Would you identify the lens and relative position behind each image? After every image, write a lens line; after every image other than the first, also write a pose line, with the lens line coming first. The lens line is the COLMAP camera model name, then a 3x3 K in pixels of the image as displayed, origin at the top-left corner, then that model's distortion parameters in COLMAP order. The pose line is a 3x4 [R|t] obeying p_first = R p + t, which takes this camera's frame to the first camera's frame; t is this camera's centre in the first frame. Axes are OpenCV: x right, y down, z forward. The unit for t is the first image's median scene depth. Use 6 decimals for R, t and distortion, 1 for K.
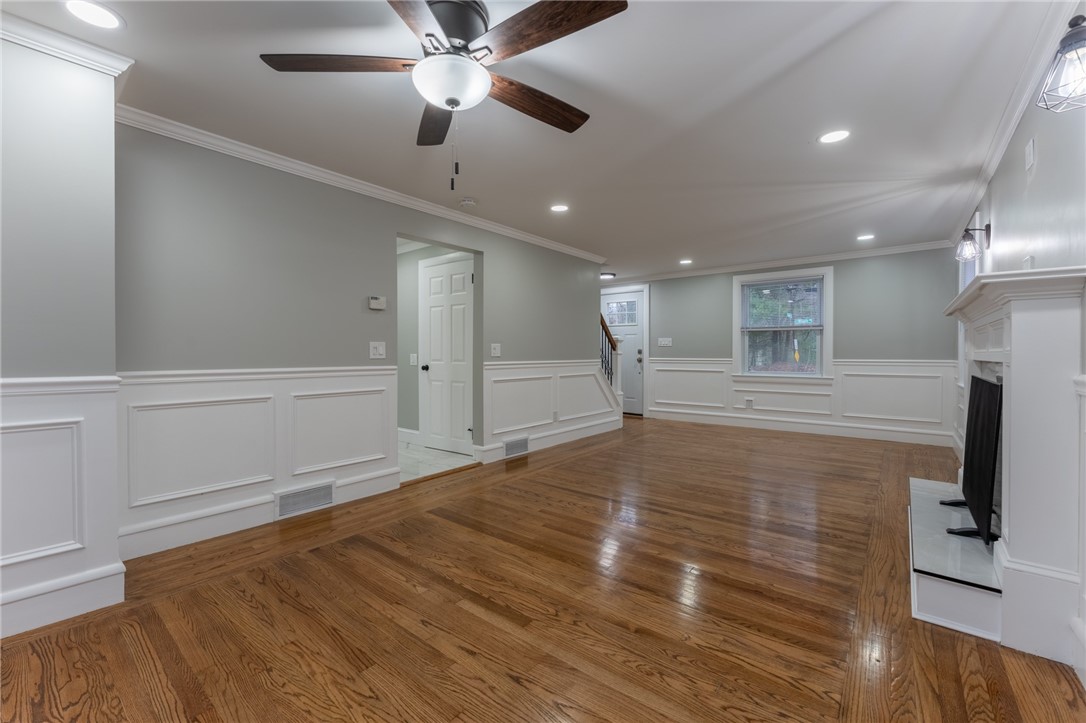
lens RADIAL K [[448.6, 0, 520.3], [0, 448.6, 359.9], [0, 0, 1]] dist [-0.003721, 0.000083]
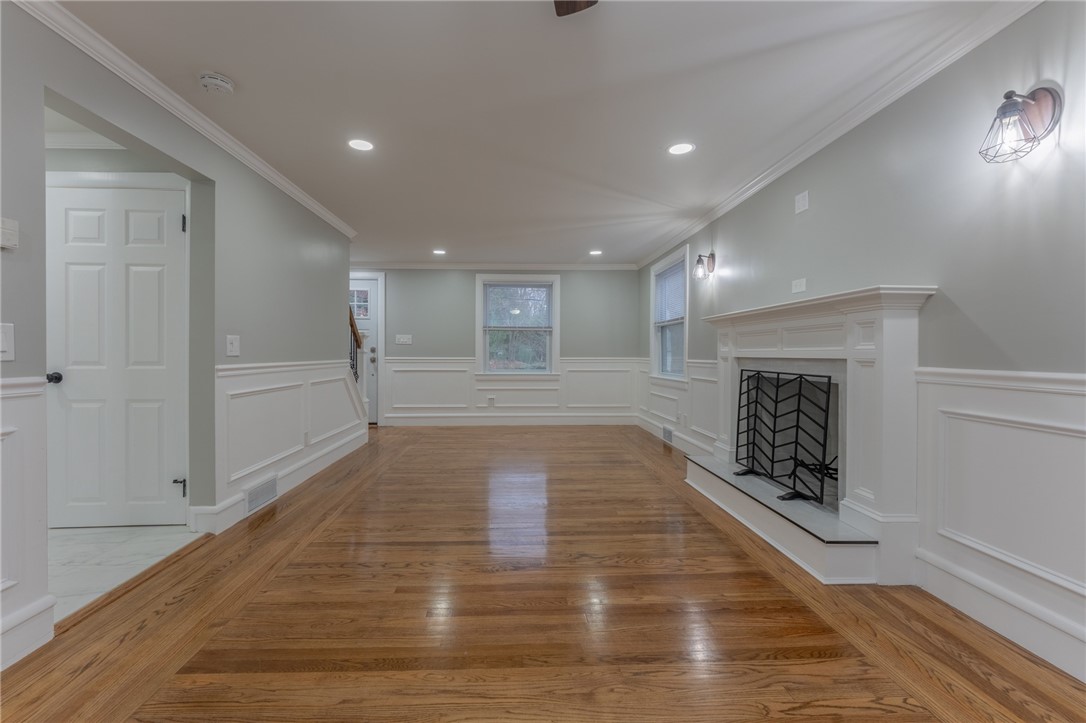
lens RADIAL K [[458.9, 0, 520.1], [0, 458.9, 355.9], [0, 0, 1]] dist [-0.005670, -0.000580]
pose [[0.738771, -0.002926, 0.673951, -0.191623], [0.008036, 0.999958, -0.004468, -0.001234], [-0.673909, 0.008716, 0.738763, 0.269366]]
